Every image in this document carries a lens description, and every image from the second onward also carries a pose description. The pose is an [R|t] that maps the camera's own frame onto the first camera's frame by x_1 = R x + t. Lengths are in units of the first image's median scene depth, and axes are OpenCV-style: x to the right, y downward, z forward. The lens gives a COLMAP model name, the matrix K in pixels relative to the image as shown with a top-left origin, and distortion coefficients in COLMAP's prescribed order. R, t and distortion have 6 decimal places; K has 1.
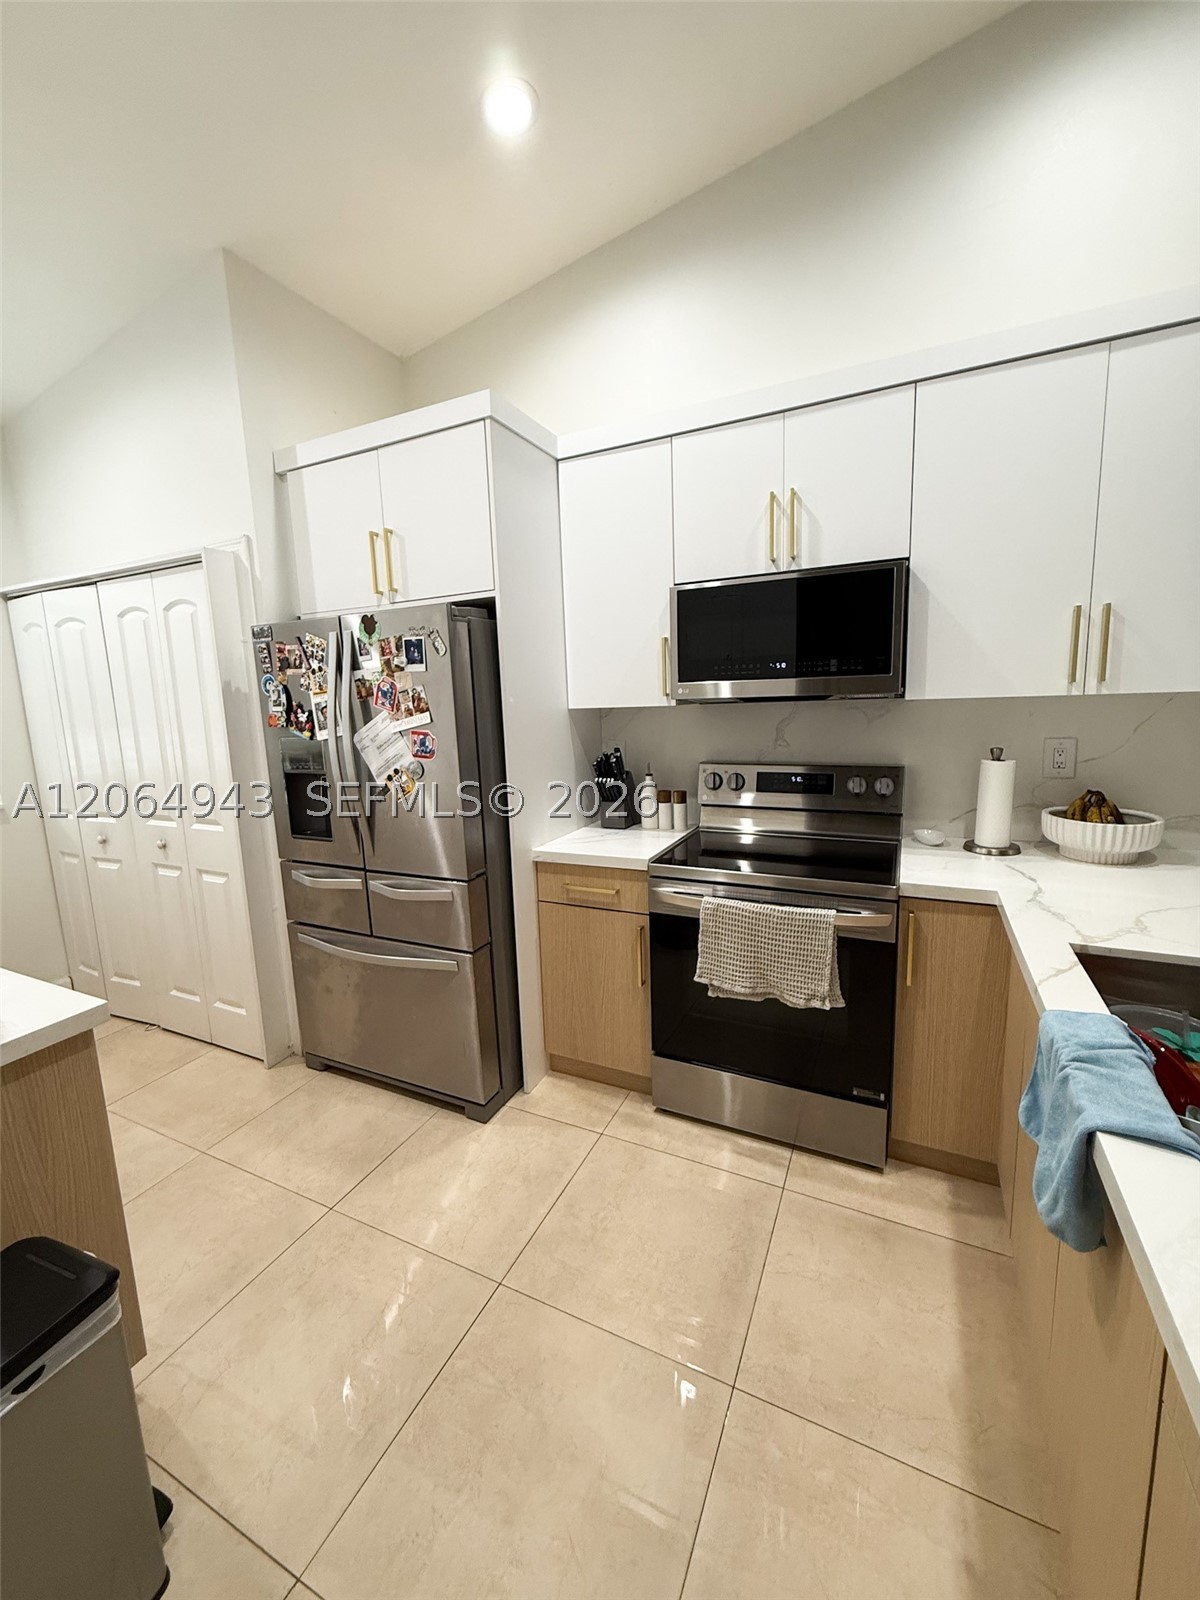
lens RADIAL K [[635.2, 0, 596.4], [0, 635.2, 788.9], [0, 0, 1]] dist [-0.003071, 0.000951]
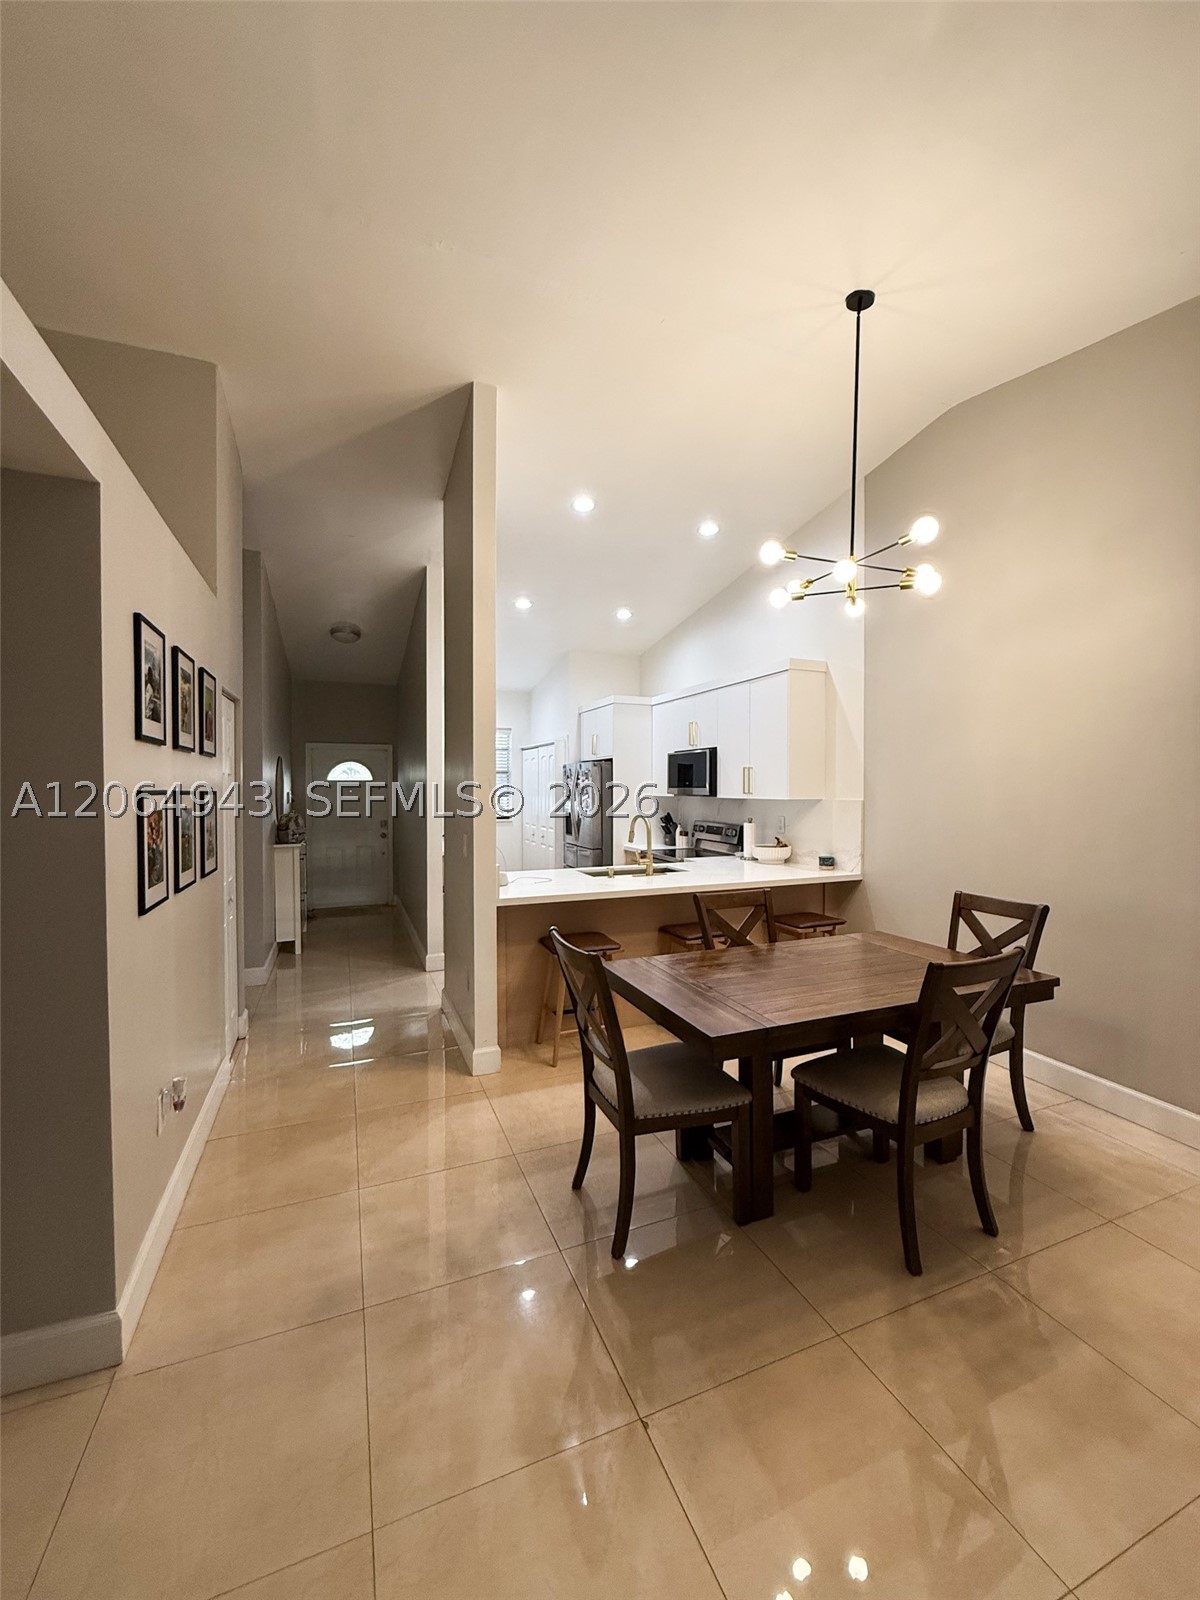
lens RADIAL K [[635.2, 0, 597.7], [0, 635.2, 794.3], [0, 0, 1]] dist [-0.003071, 0.000951]
pose [[0.737548, 0.045086, -0.673788, 1.740681], [-0.126994, 0.989227, -0.072818, 0.095462], [0.663247, 0.139274, 0.735328, -1.190243]]
